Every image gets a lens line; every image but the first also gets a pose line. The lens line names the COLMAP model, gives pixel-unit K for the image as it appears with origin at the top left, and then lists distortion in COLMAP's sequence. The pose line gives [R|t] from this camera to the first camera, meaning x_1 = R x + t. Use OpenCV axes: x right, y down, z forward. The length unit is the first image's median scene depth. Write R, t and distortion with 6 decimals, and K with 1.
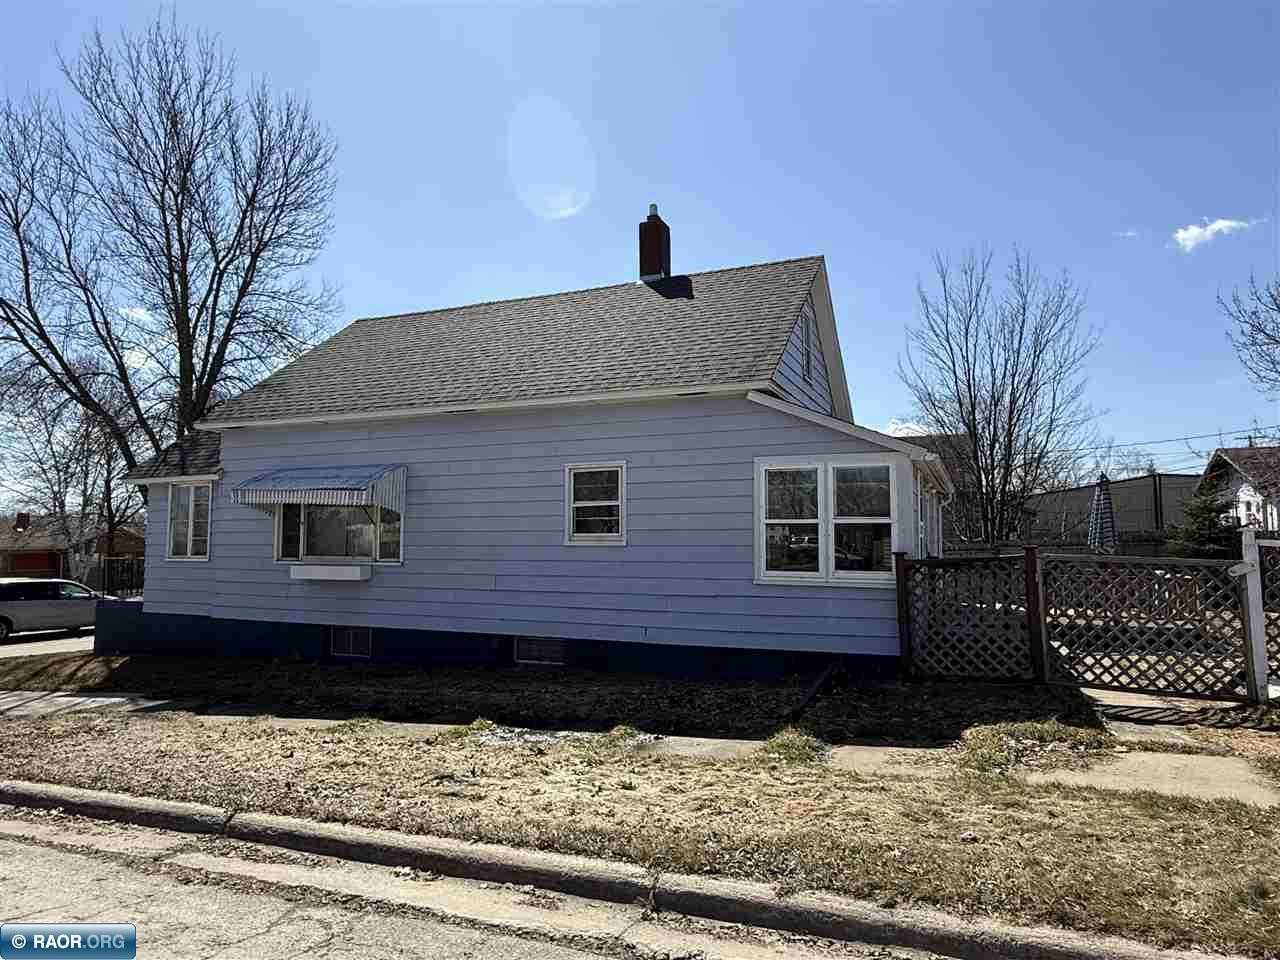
lens RADIAL K [[780.6, 0, 629.5], [0, 780.6, 475.2], [0, 0, 1]] dist [0.004521, 0.001757]
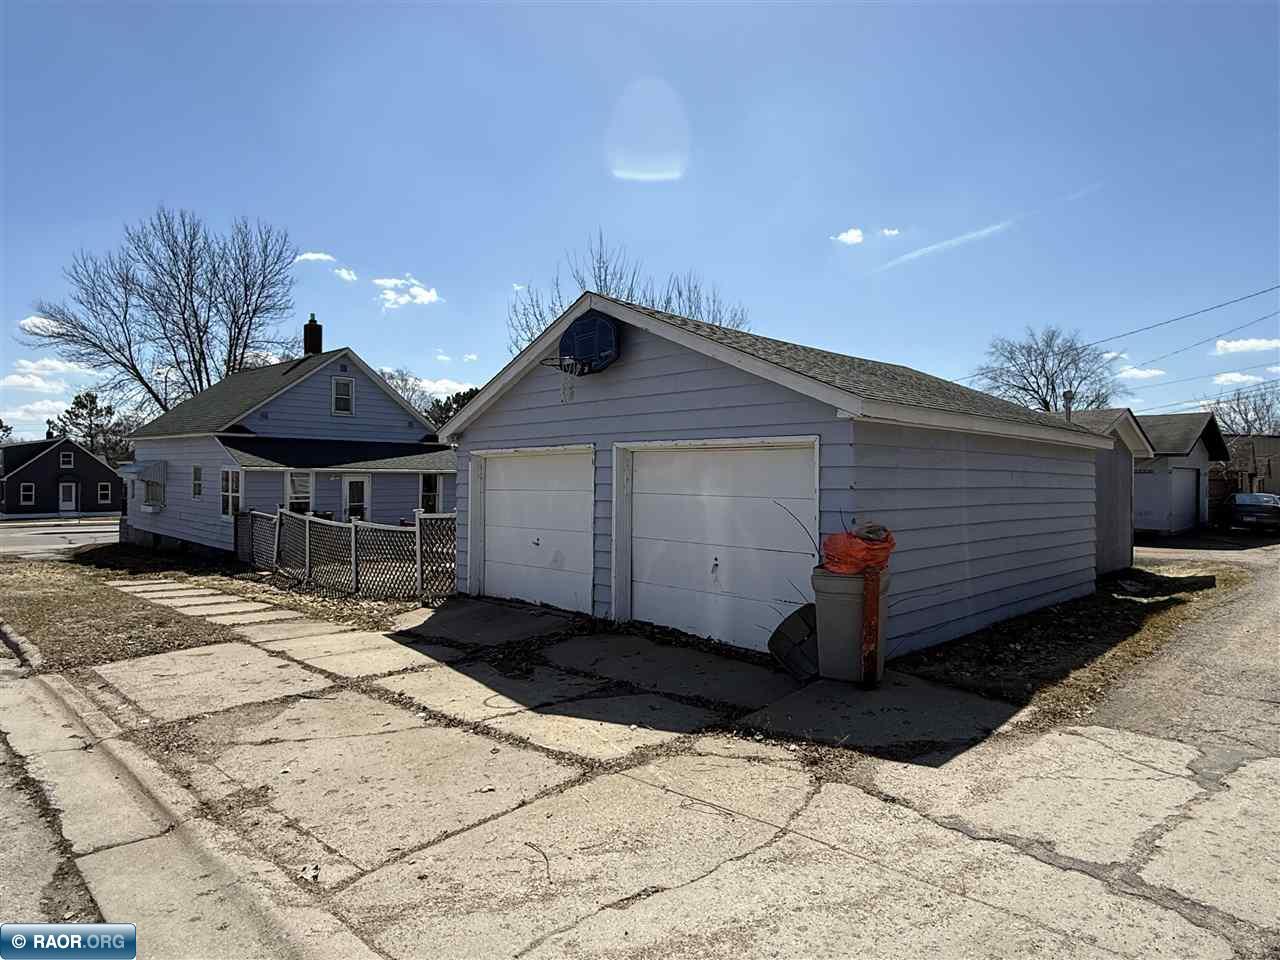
lens RADIAL K [[767.5, 0, 642.1], [0, 767.5, 477.0], [0, 0, 1]] dist [-0.002129, -0.001819]
pose [[0.936640, 0.016972, -0.349882, 1.577321], [0.011340, 0.996833, 0.078711, -0.112686], [0.350109, -0.077691, 0.933481, -0.490085]]
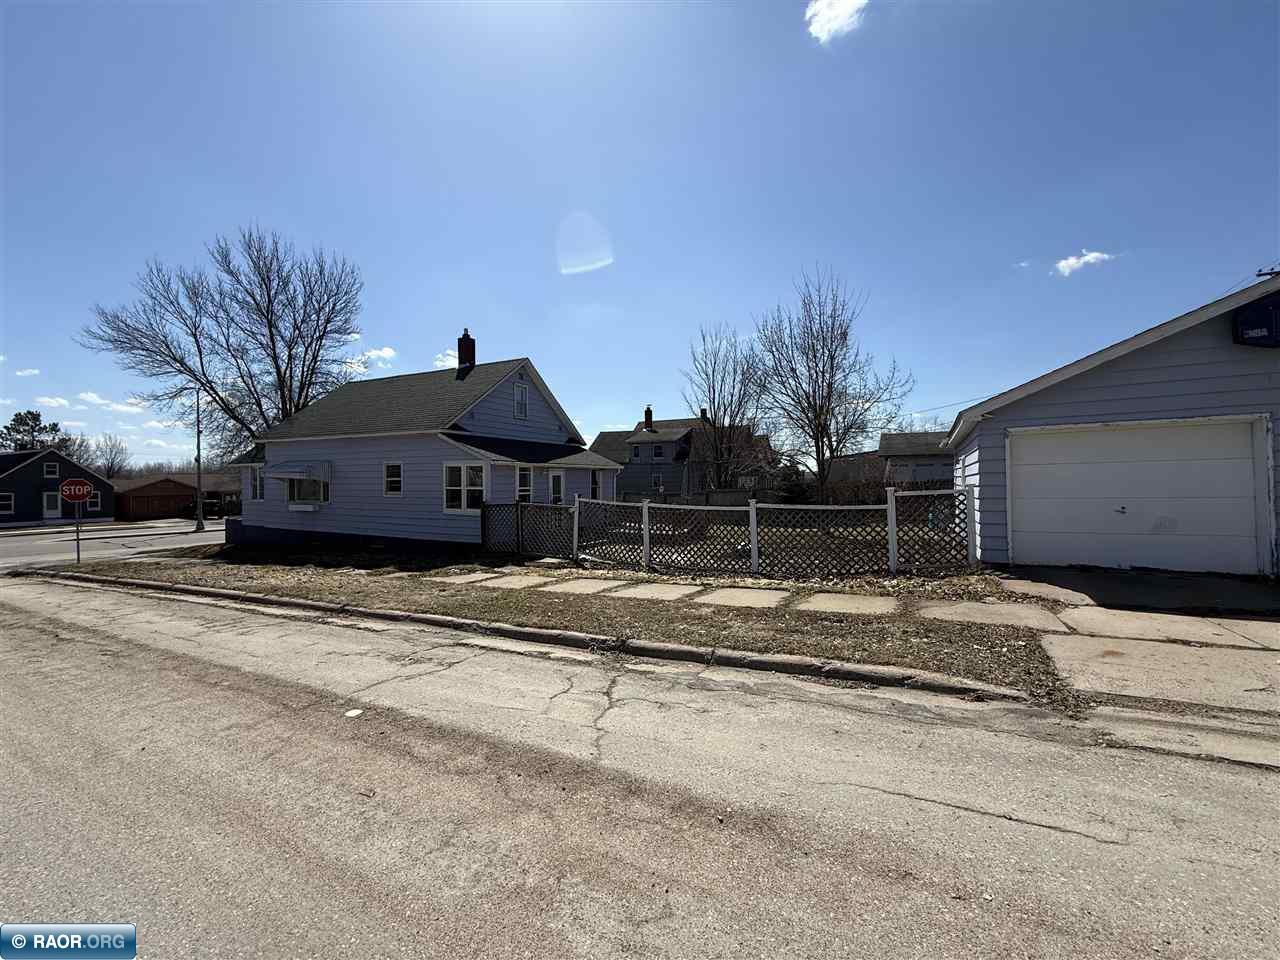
lens RADIAL K [[515.5, 0, 638.8], [0, 515.5, 492.1], [0, 0, 1]] dist [0.002992, -0.000071]
pose [[0.997369, 0.000816, -0.072489, 0.659884], [0.006638, 0.994708, 0.102526, -0.064655], [0.072189, -0.102737, 0.992086, -0.394107]]
